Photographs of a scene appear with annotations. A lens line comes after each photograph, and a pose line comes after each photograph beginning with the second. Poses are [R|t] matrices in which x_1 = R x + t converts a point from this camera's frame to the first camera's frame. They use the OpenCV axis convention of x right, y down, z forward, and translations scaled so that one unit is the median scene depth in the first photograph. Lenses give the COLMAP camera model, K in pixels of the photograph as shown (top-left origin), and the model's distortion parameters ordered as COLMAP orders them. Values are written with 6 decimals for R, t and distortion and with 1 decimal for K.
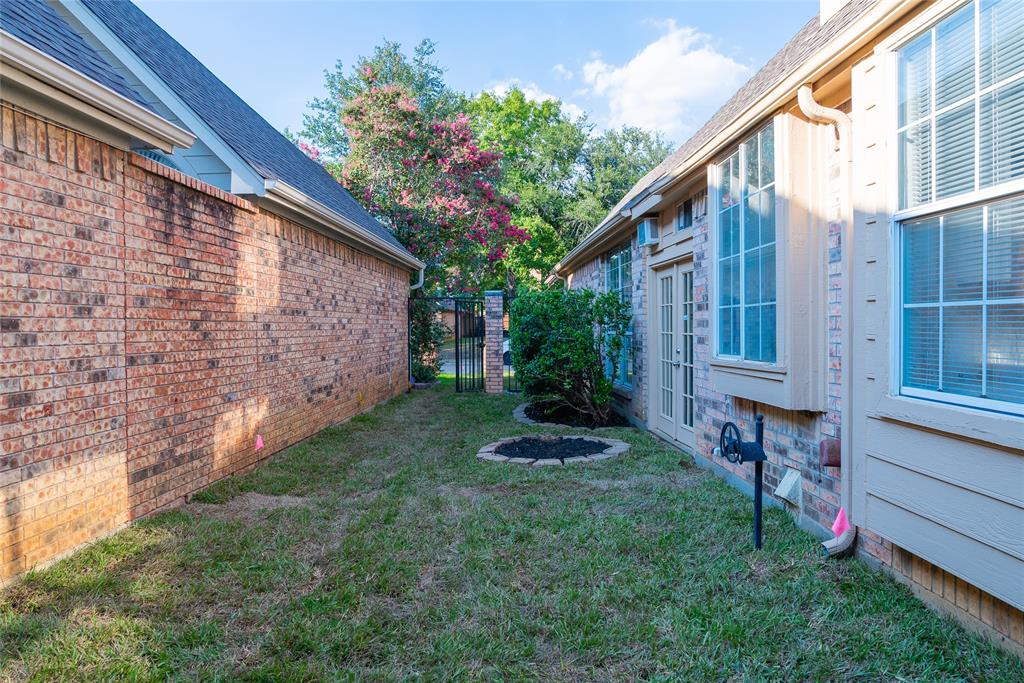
lens RADIAL K [[715.4, 0, 512.0], [0, 715.4, 341.5], [0, 0, 1]] dist [-0.006730, -0.000763]
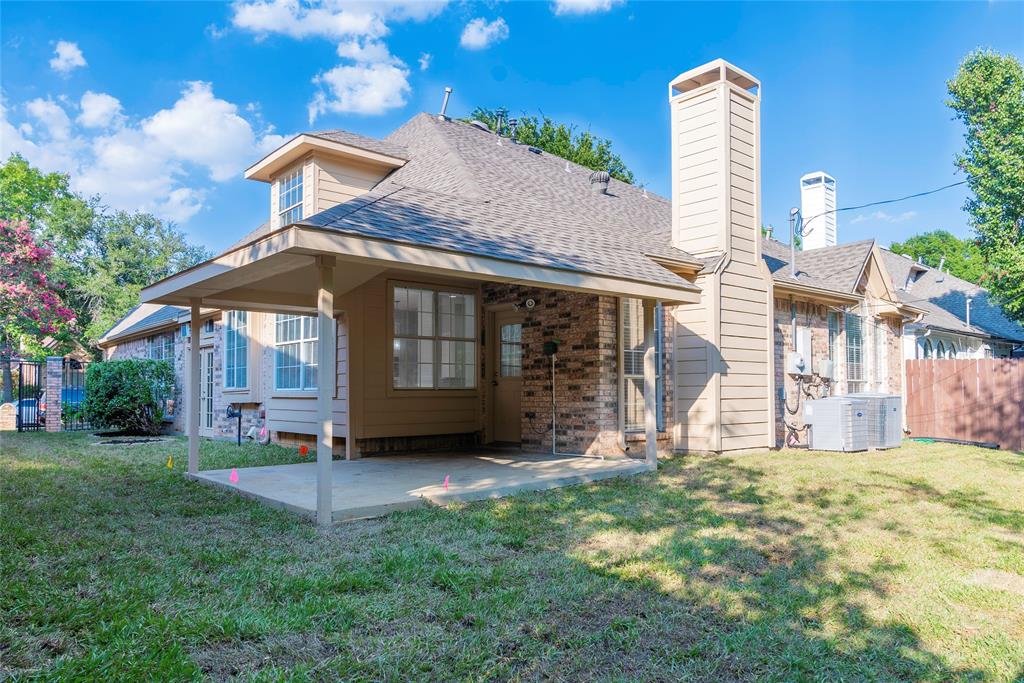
lens RADIAL K [[716.3, 0, 509.7], [0, 716.3, 363.2], [0, 0, 1]] dist [-0.008823, -0.004555]
pose [[0.786610, 0.034767, 0.616470, -0.294259], [0.010193, 0.997546, -0.069264, 0.071930], [-0.617366, 0.060767, 0.784326, -0.978500]]
